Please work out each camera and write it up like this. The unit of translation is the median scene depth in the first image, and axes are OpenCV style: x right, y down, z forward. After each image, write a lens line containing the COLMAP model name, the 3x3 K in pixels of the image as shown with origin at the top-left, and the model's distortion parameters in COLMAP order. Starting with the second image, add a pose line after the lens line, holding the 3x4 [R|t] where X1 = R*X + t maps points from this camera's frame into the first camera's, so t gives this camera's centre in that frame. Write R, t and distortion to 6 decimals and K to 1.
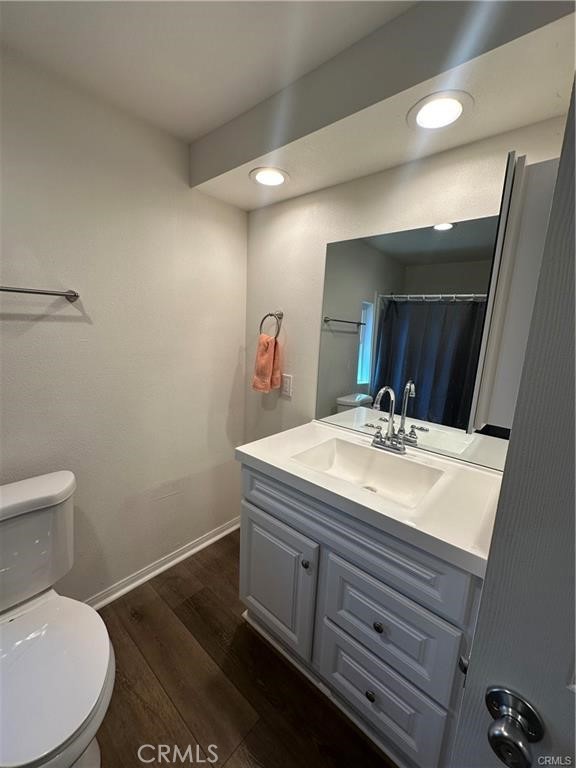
lens RADIAL K [[306.4, 0, 288.8], [0, 306.4, 385.5], [0, 0, 1]] dist [0.000699, -0.000085]
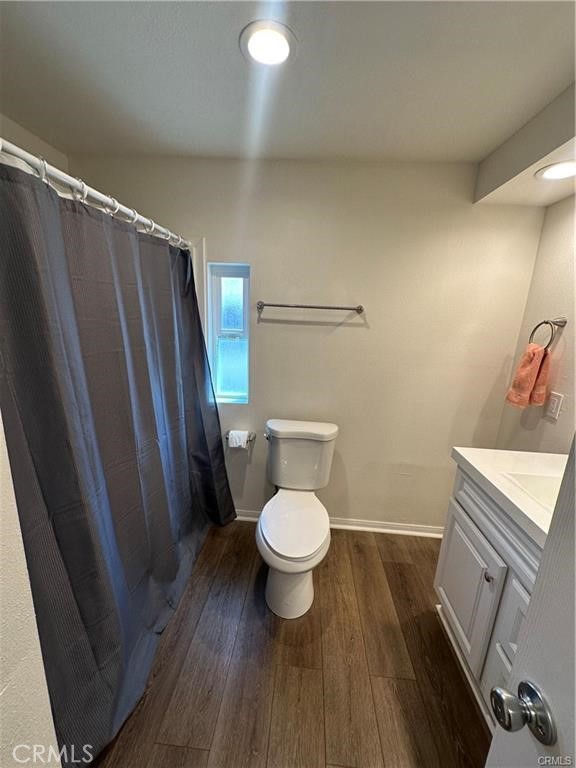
lens RADIAL K [[306.4, 0, 288.8], [0, 306.4, 385.5], [0, 0, 1]] dist [0.000699, -0.000085]
pose [[0.605911, 0.171028, -0.776931, 0.233336], [-0.172532, 0.981624, 0.081534, 0.003161], [0.776598, 0.084643, 0.624284, -0.121085]]
